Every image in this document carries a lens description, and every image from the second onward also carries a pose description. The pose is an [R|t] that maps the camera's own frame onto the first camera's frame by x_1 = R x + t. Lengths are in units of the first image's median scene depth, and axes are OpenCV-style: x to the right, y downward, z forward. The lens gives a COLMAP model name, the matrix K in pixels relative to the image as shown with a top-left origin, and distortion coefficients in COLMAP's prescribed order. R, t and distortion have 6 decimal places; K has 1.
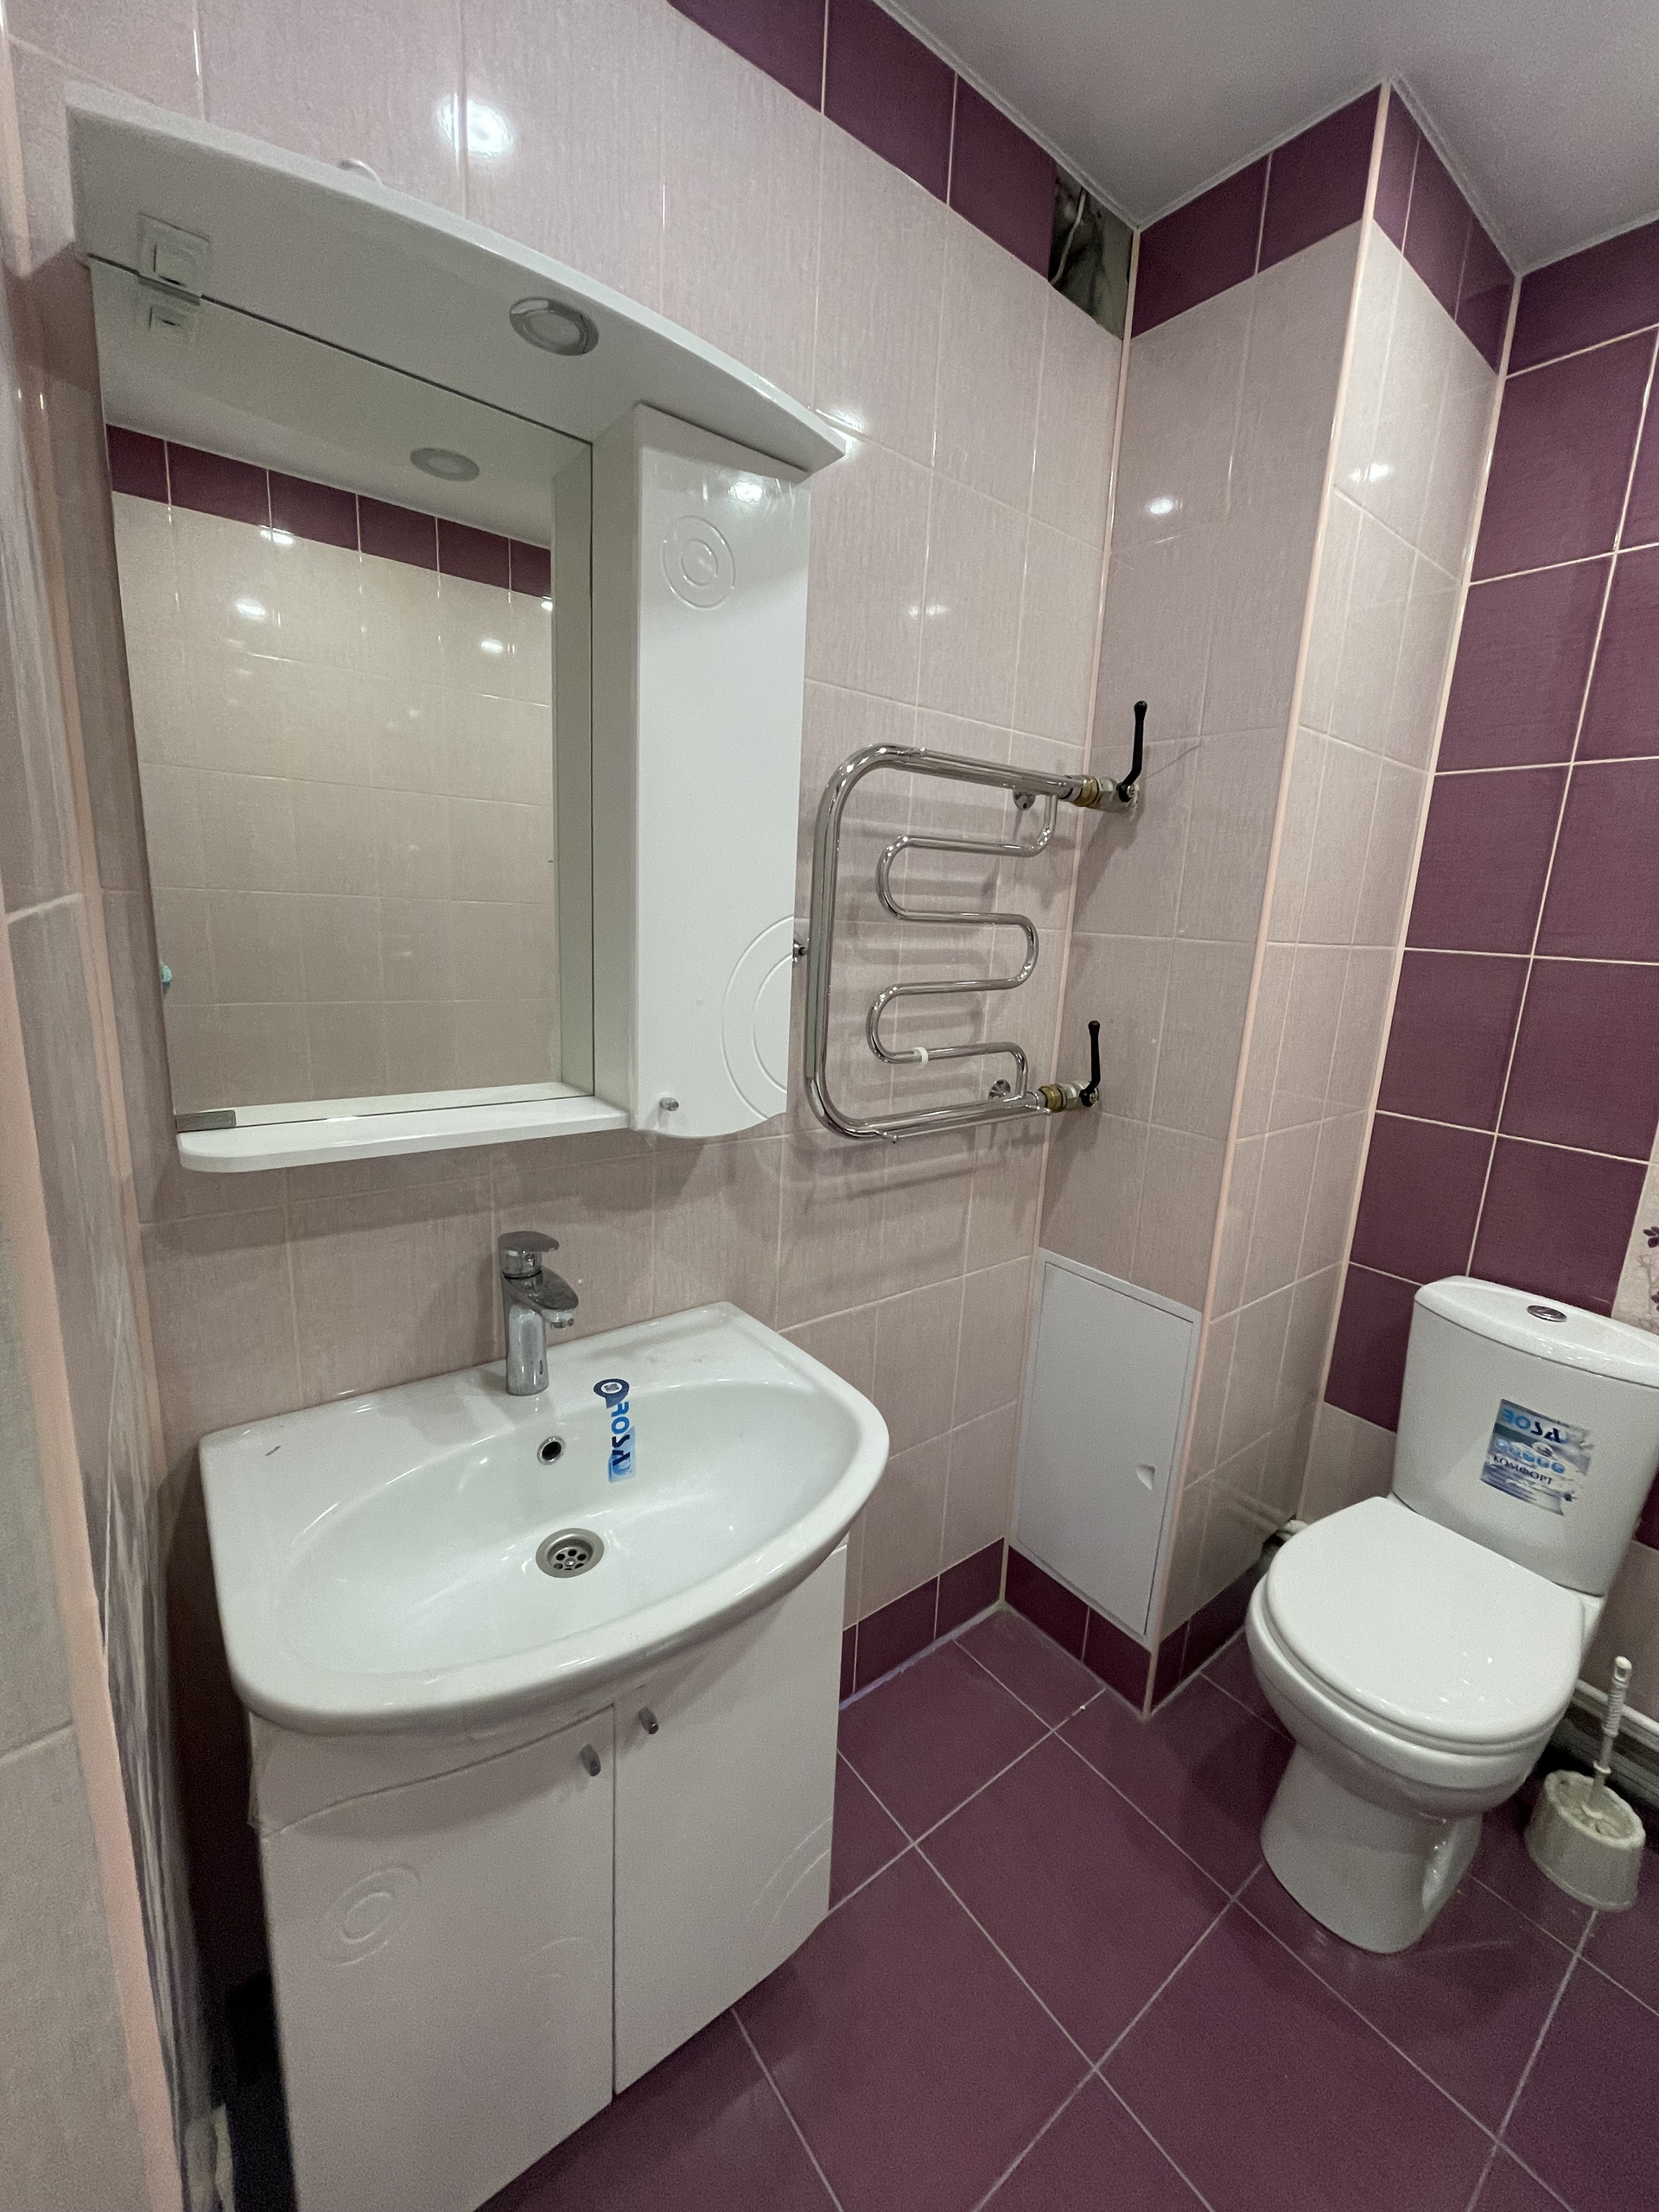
lens RADIAL K [[894.4, 0, 838.0], [0, 894.4, 1095.1], [0, 0, 1]] dist [-0.004248, 0.001054]
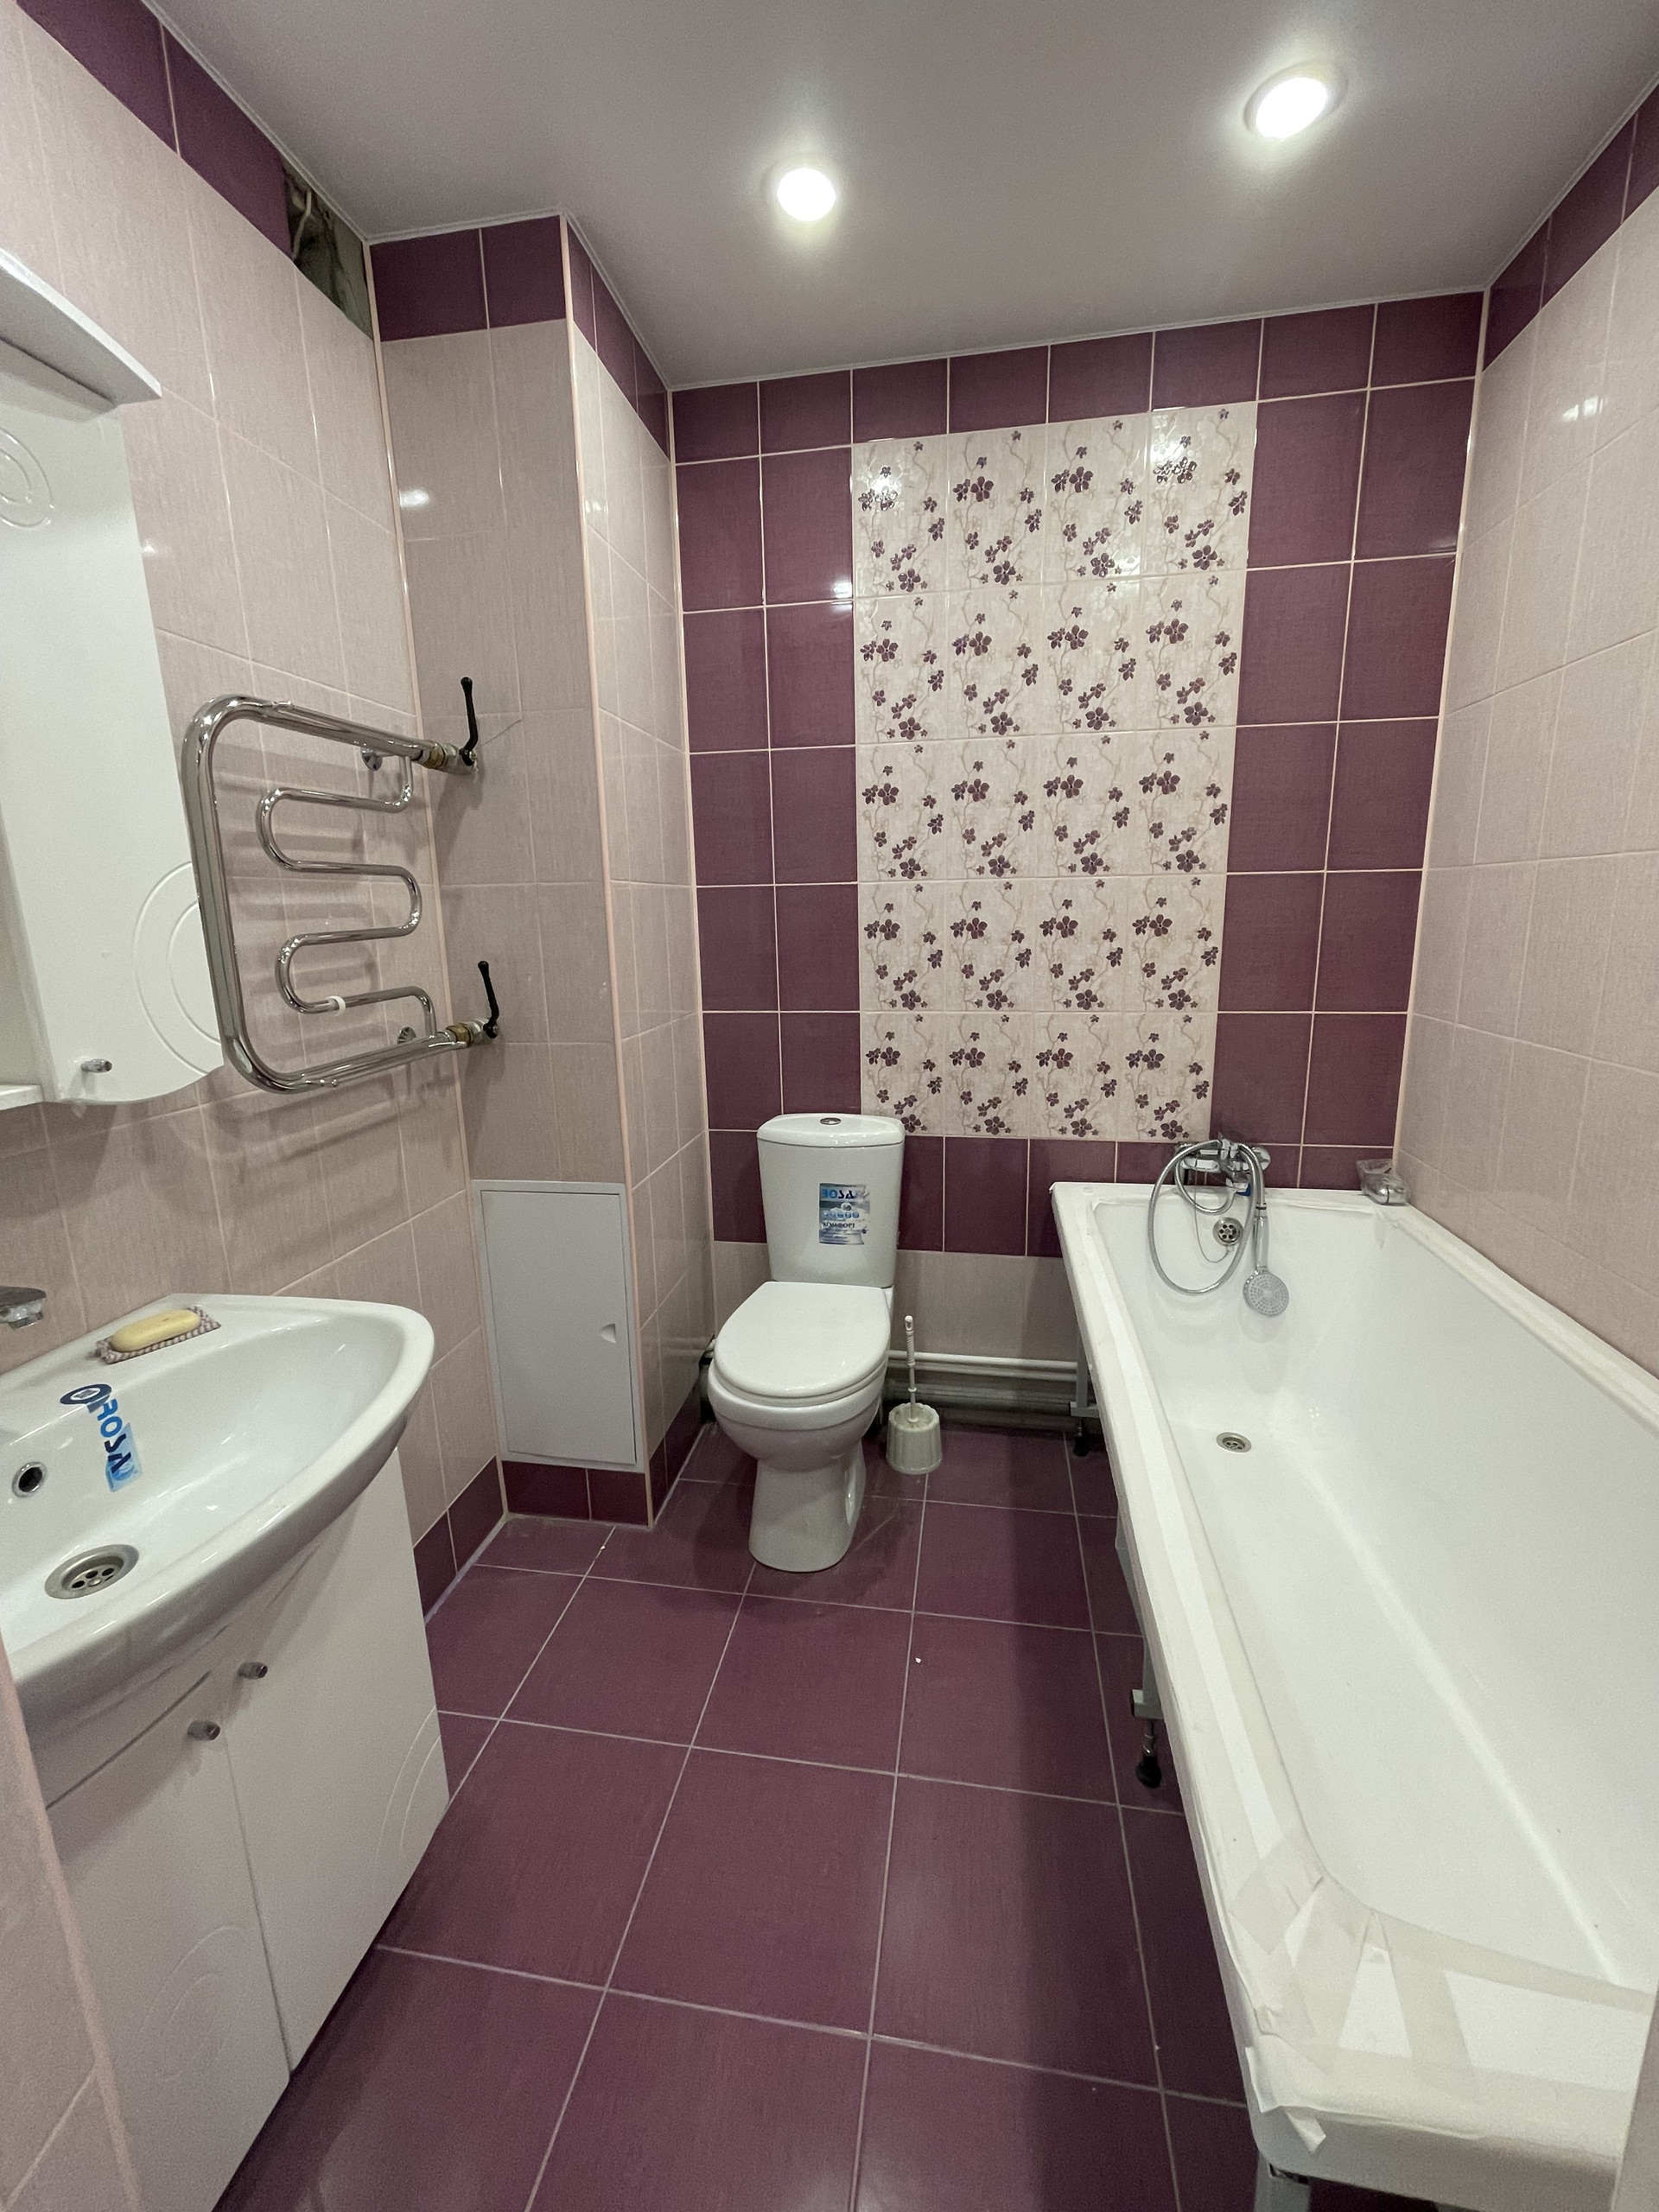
lens RADIAL K [[899.4, 0, 836.0], [0, 899.4, 1095.5], [0, 0, 1]] dist [-0.002401, 0.000420]
pose [[0.731323, -0.202072, 0.651409, -0.172420], [0.194842, 0.977198, 0.084388, 0.078993], [-0.653608, 0.065207, 0.754019, -0.145618]]
